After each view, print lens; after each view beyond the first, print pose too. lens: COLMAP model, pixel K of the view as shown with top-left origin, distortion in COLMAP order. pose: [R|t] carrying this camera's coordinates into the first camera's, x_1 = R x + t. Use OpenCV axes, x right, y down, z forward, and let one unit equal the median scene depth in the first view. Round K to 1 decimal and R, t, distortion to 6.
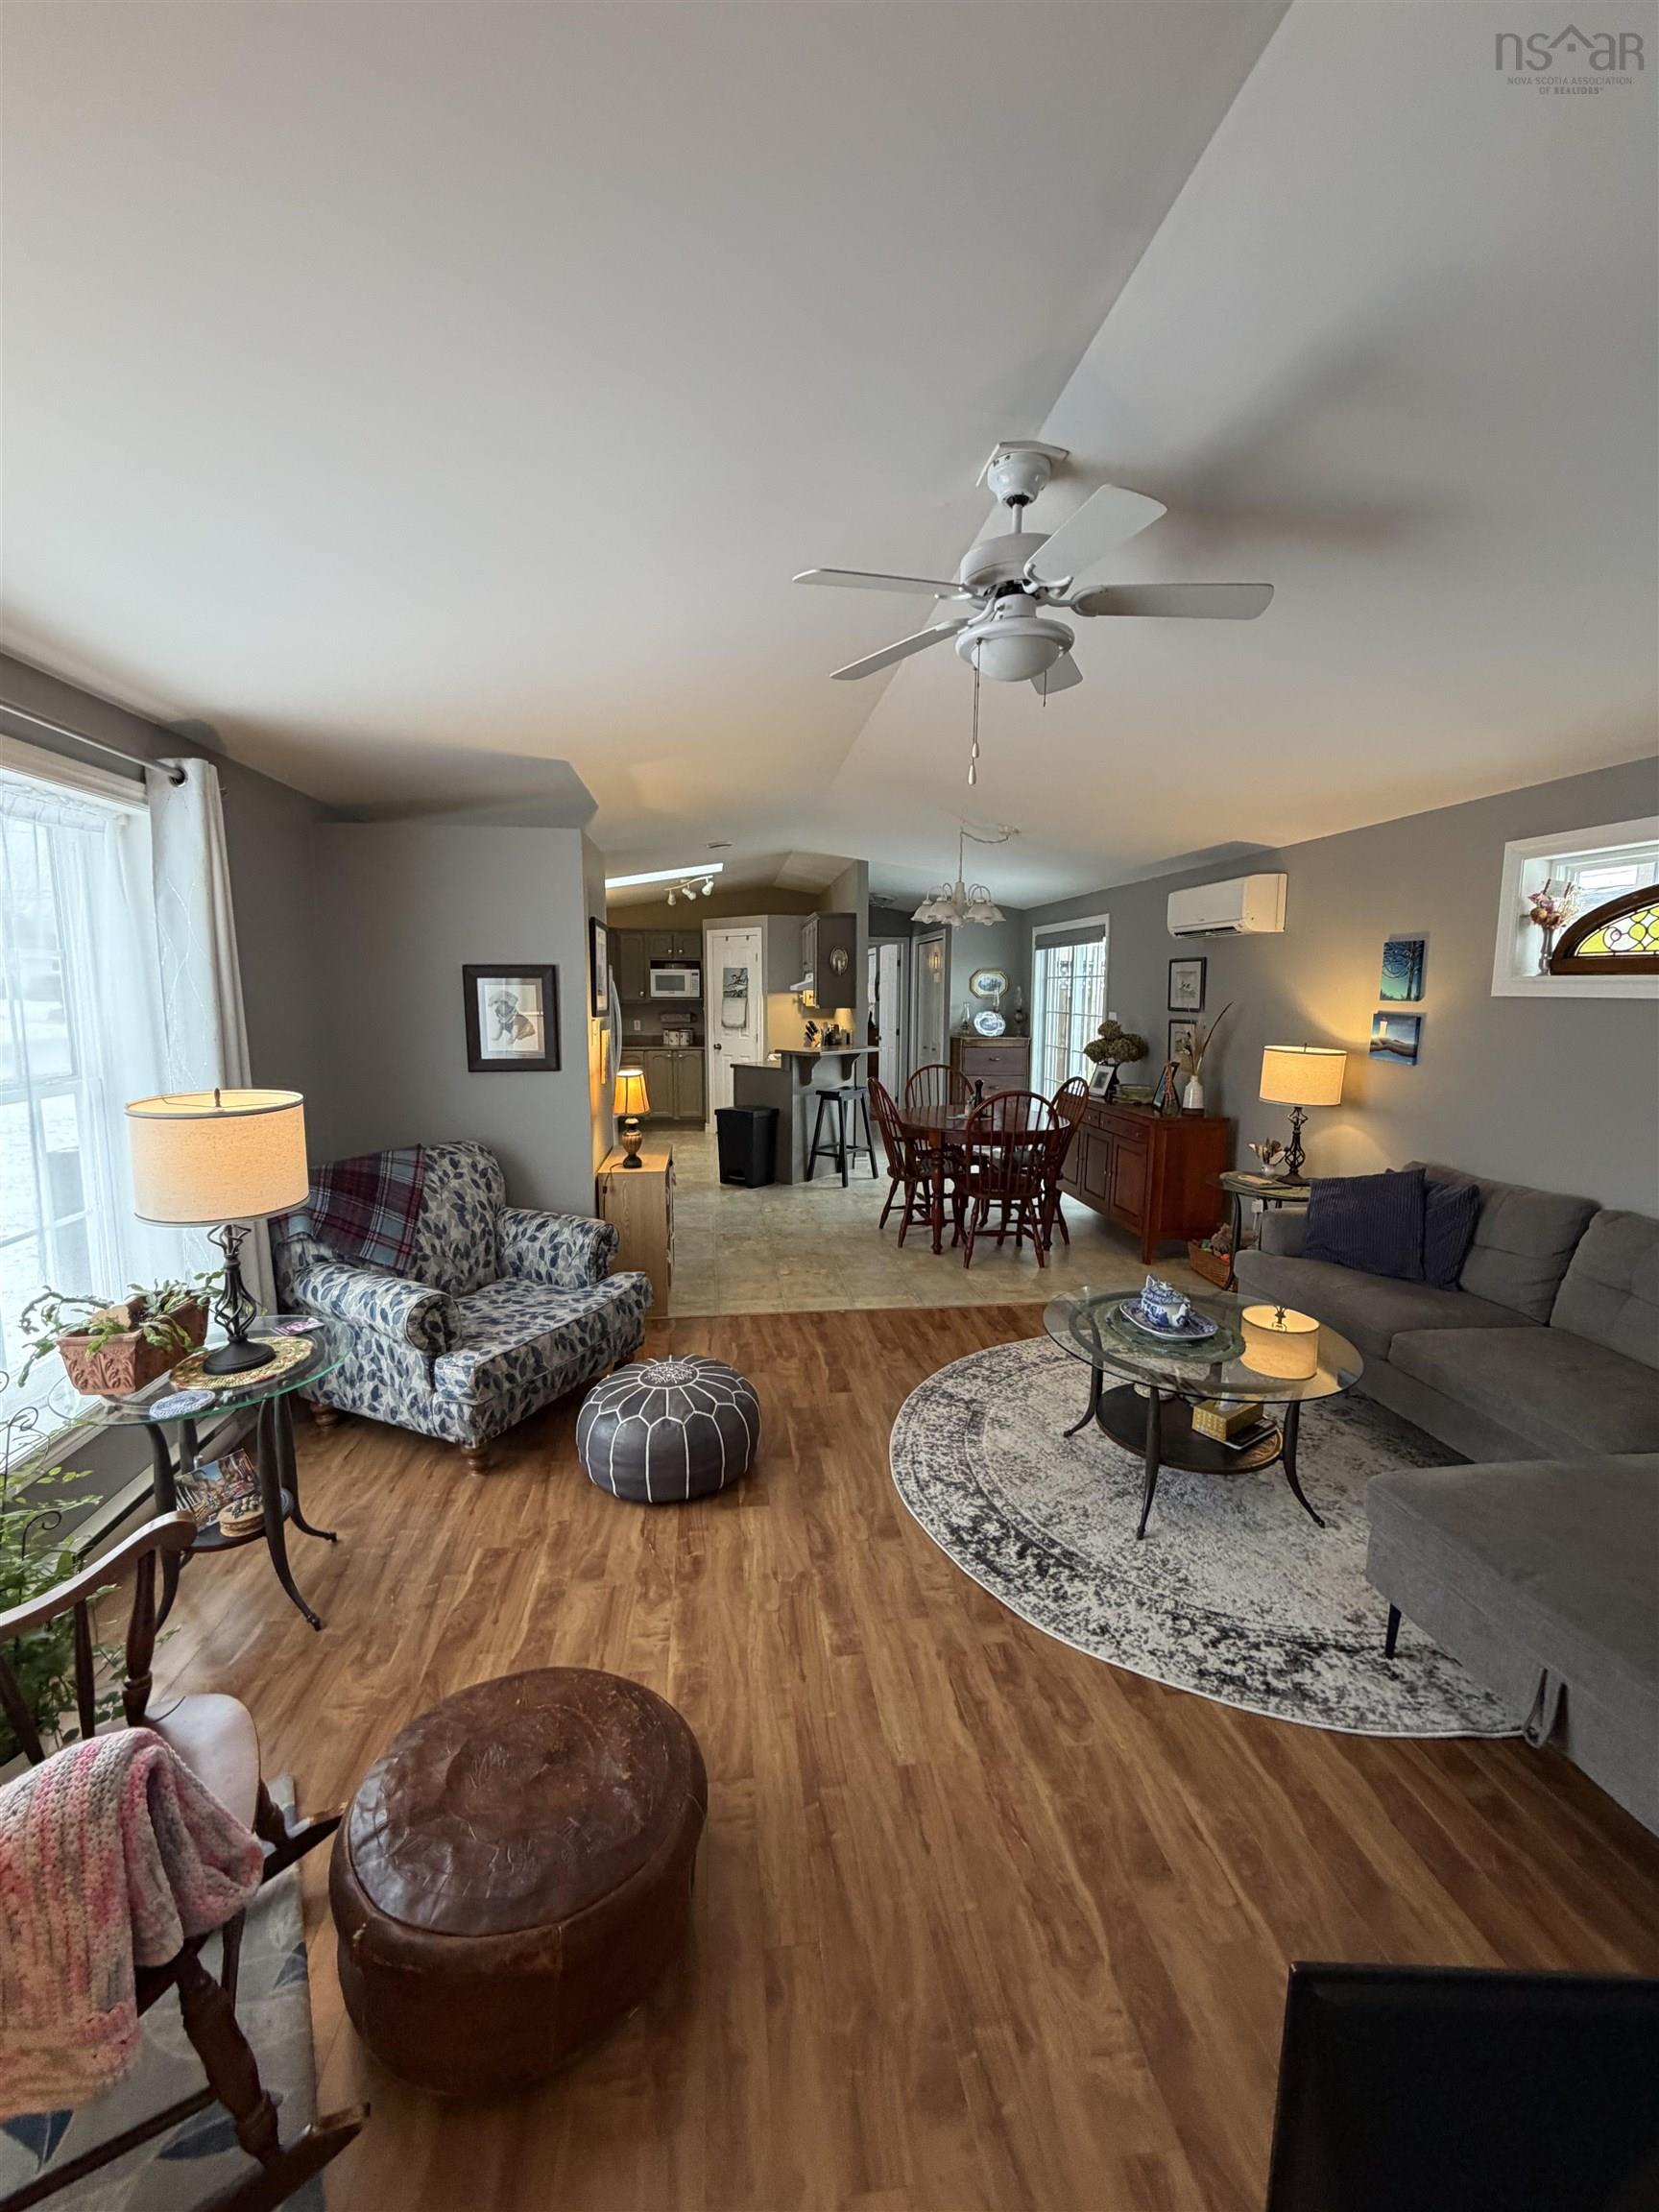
lens RADIAL K [[880.5, 0, 828.0], [0, 880.5, 1098.9], [0, 0, 1]] dist [-0.000462, 0.000152]
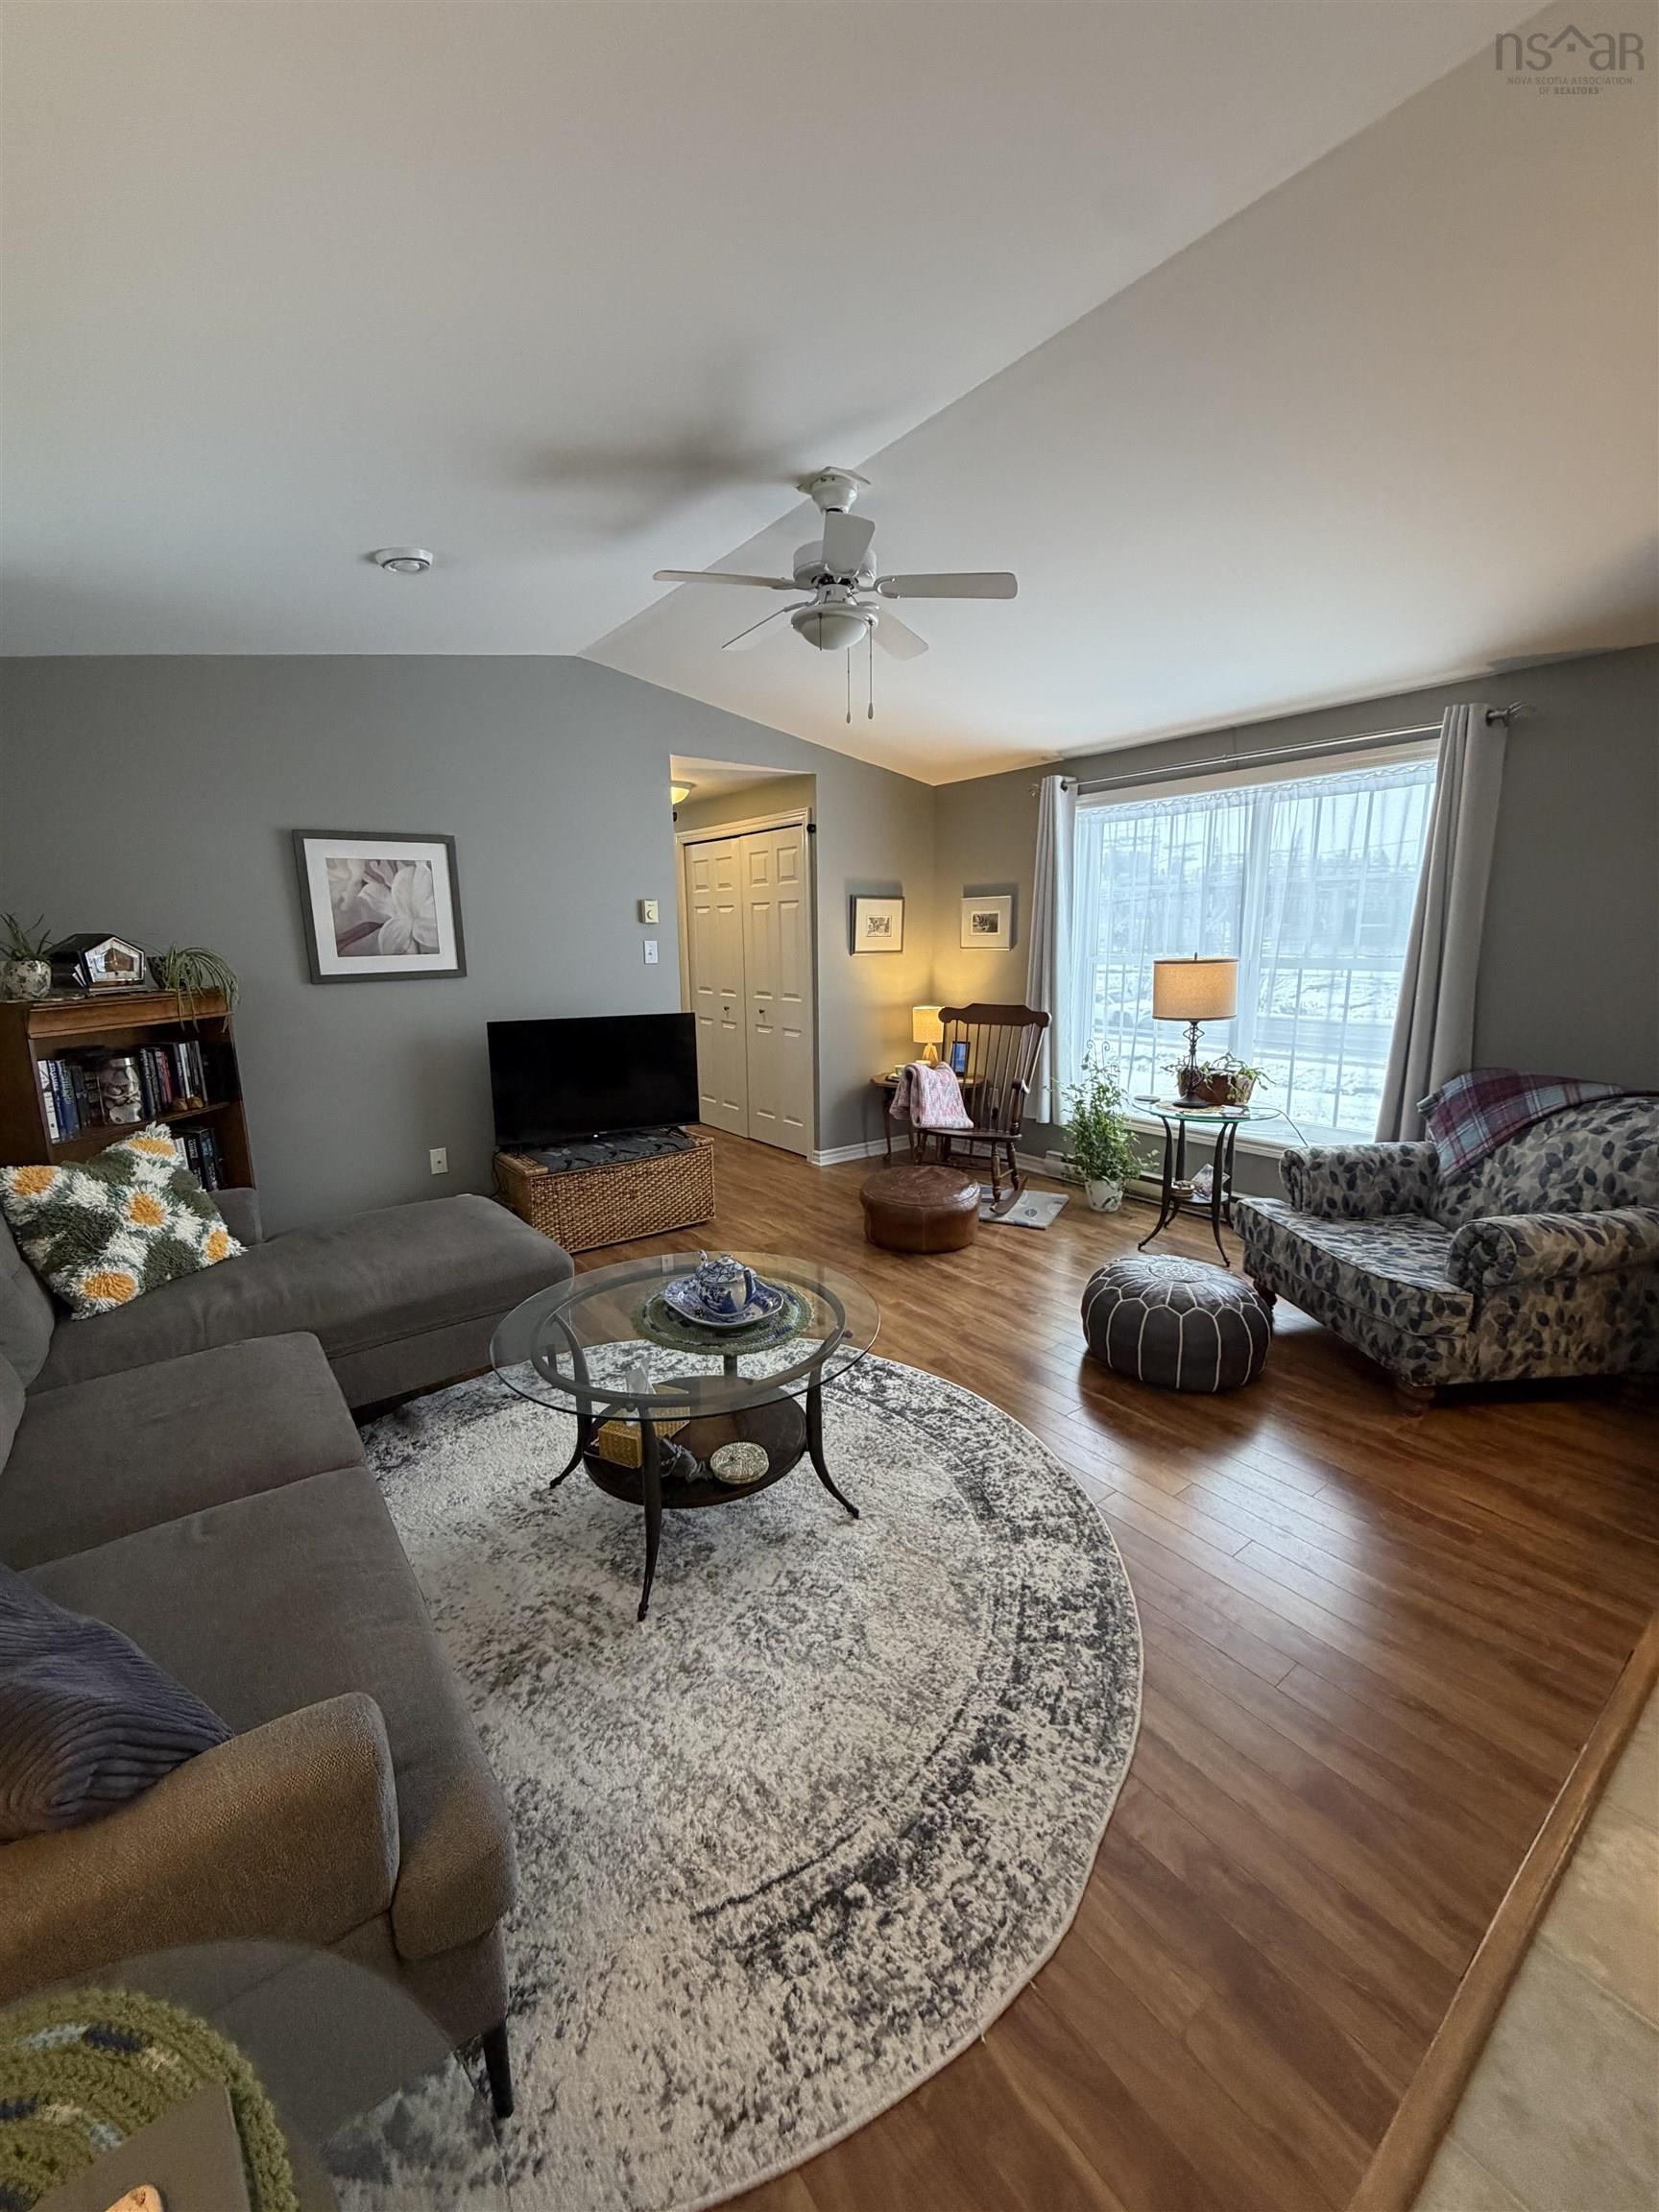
lens RADIAL K [[880.5, 0, 829.5], [0, 880.5, 1100.8], [0, 0, 1]] dist [-0.000462, 0.000152]
pose [[-0.869366, 0.091413, -0.485640, 0.569762], [-0.060192, 0.955836, 0.287672, -0.126213], [0.490489, 0.279324, -0.825468, 1.405785]]
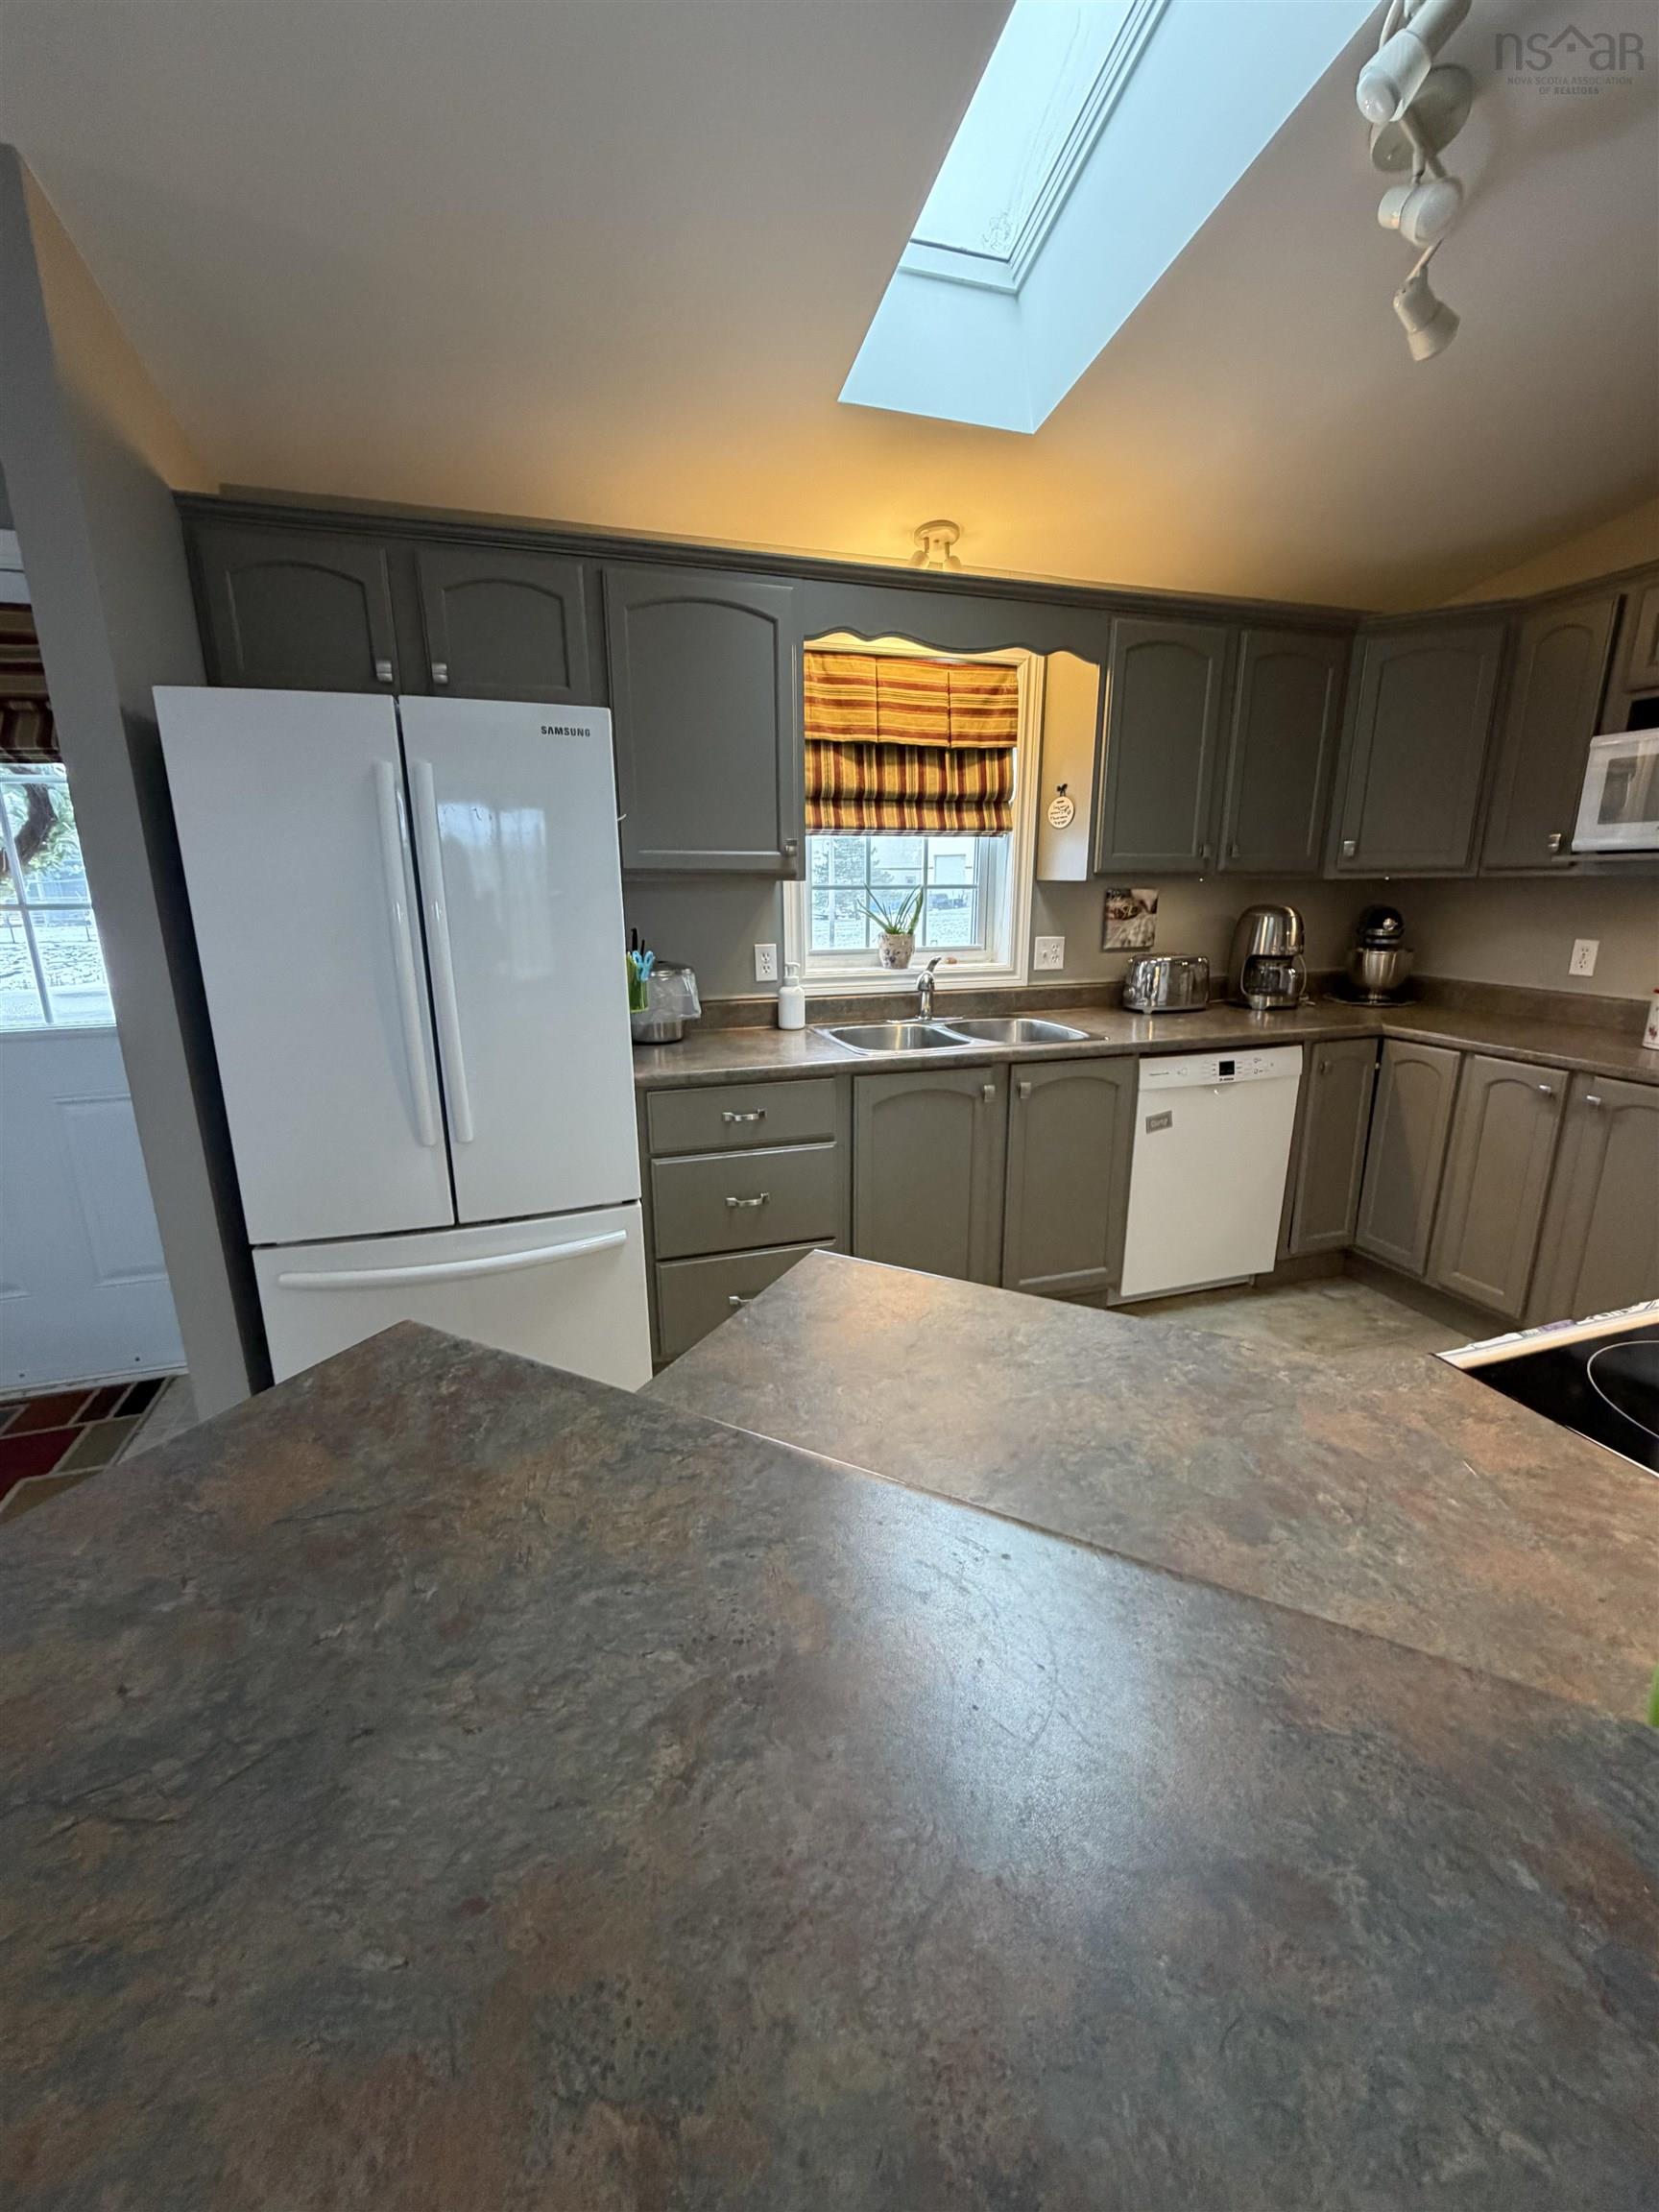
lens RADIAL K [[880.5, 0, 823.8], [0, 880.5, 1091.5], [0, 0, 1]] dist [-0.000462, 0.000152]
pose [[0.177944, 0.220017, -0.959129, 0.068267], [-0.113427, 0.972774, 0.202103, -0.227783], [0.977482, 0.072828, 0.198055, 2.272731]]
